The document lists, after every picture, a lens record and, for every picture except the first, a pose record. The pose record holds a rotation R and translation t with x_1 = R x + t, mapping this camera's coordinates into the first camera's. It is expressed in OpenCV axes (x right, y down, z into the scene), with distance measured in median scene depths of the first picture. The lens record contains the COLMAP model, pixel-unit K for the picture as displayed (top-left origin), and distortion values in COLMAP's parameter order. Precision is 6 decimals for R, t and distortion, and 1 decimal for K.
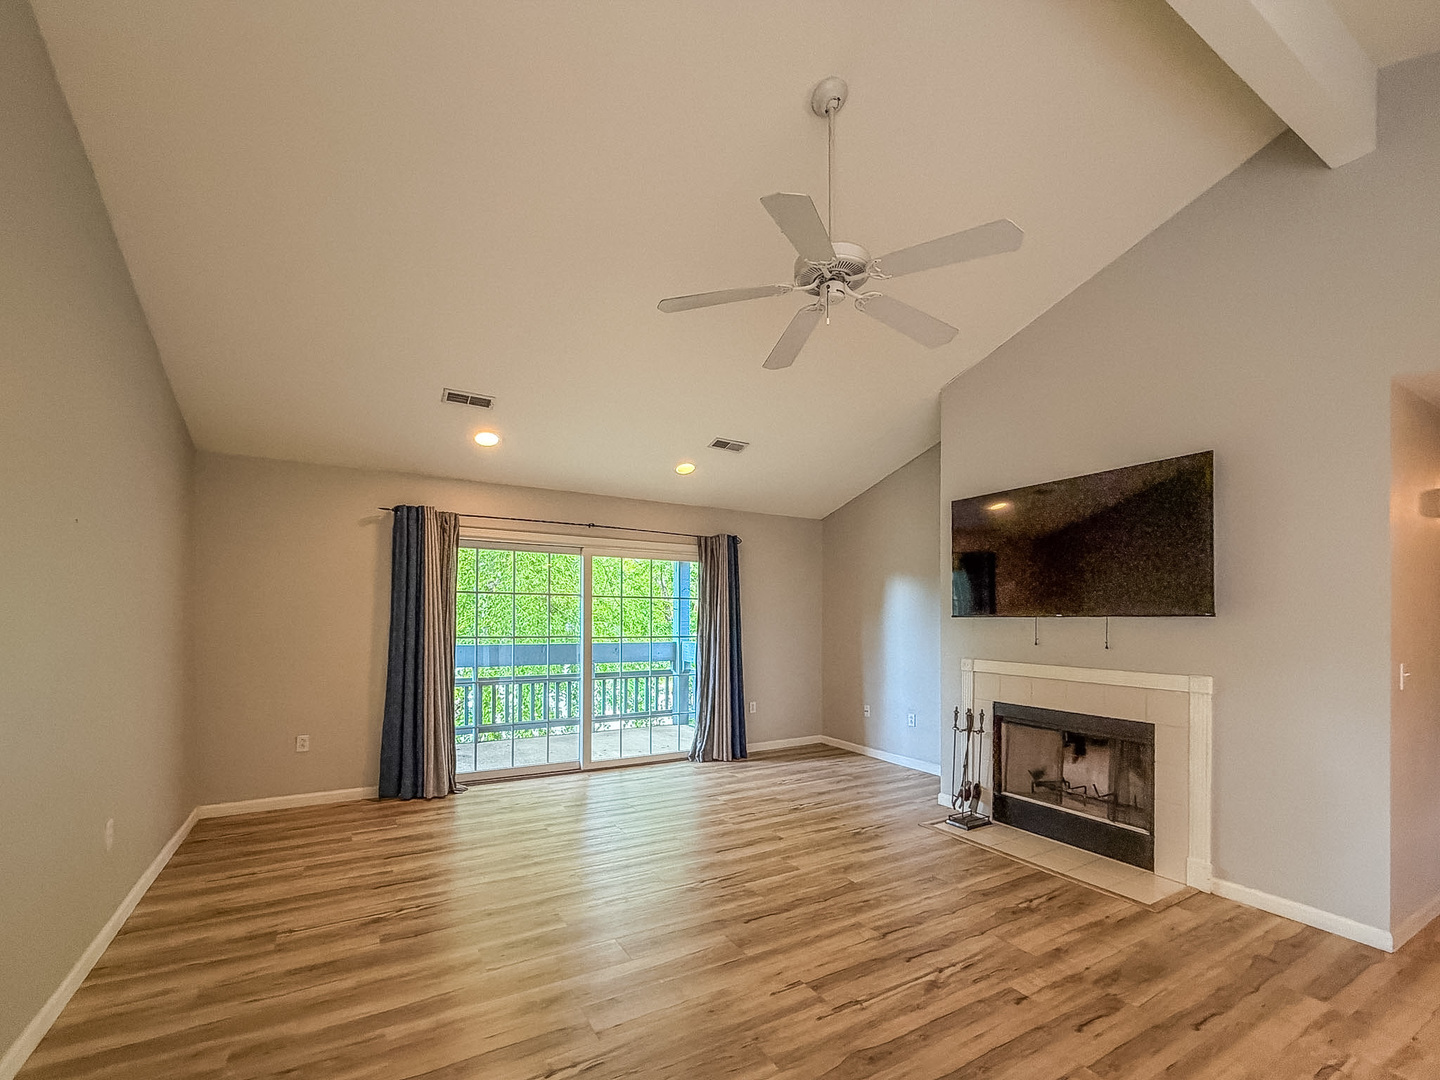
lens RADIAL K [[594.2, 0, 632.0], [0, 594.2, 618.3], [0, 0, 1]] dist [0.000425, -0.000065]
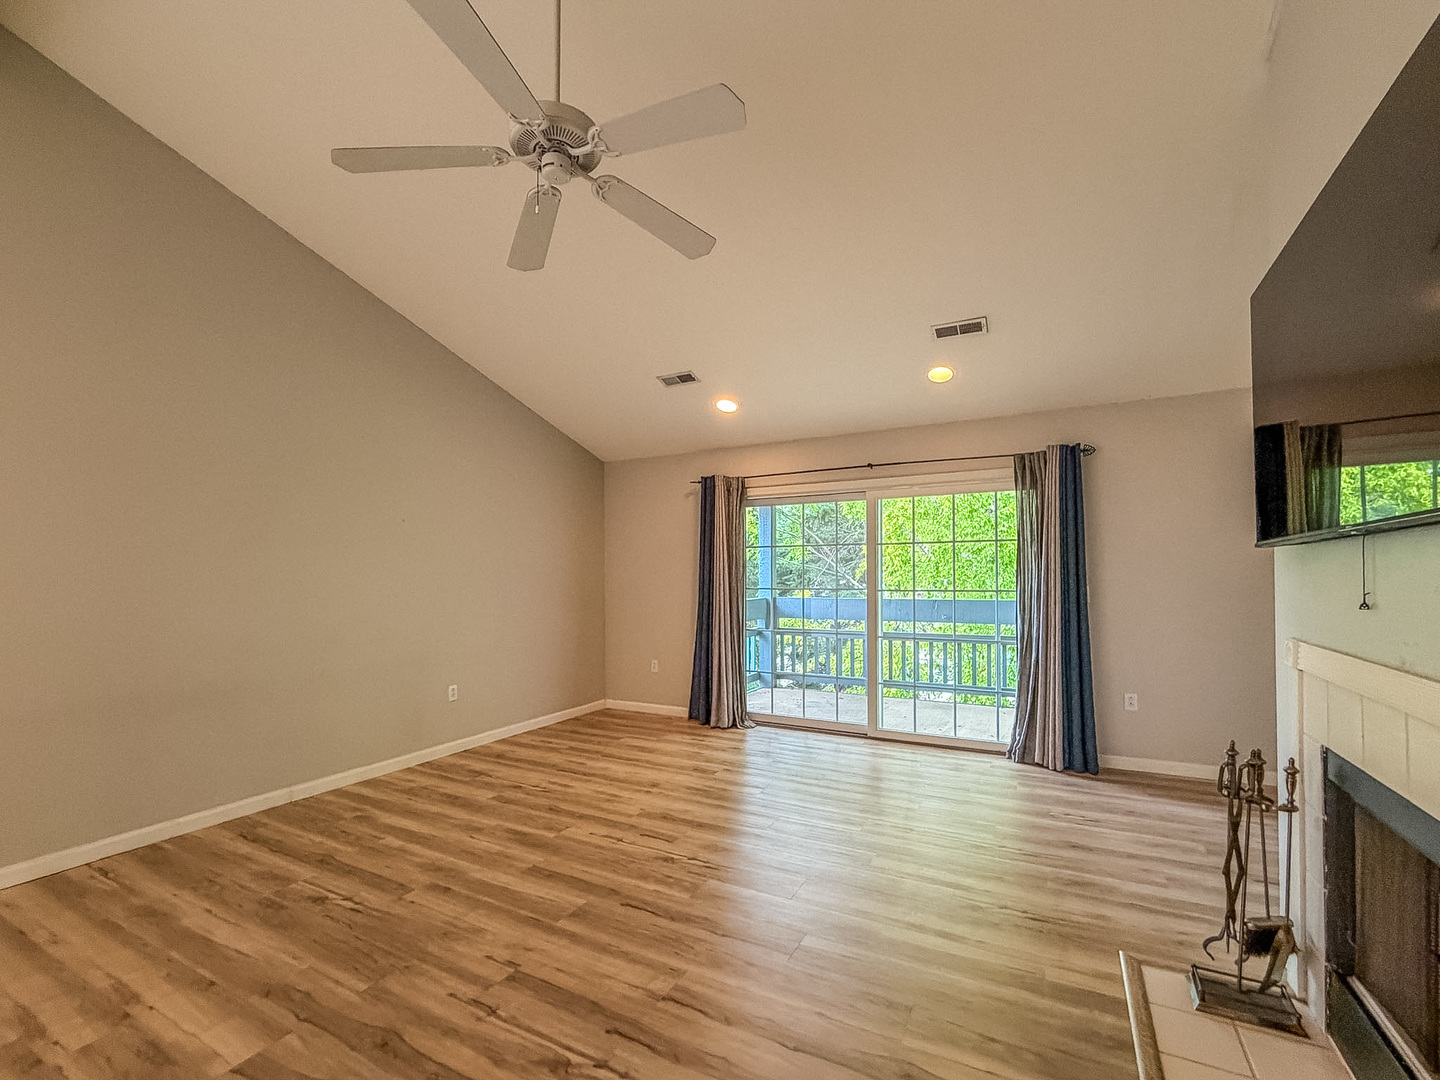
lens RADIAL K [[577.8, 0, 753.7], [0, 577.8, 577.6], [0, 0, 1]] dist [0.000629, 0.000148]
pose [[0.599796, -0.007964, -0.800113, 0.540387], [0.010591, 0.999942, -0.002013, 0.013374], [0.800083, -0.007267, 0.599846, 0.344015]]
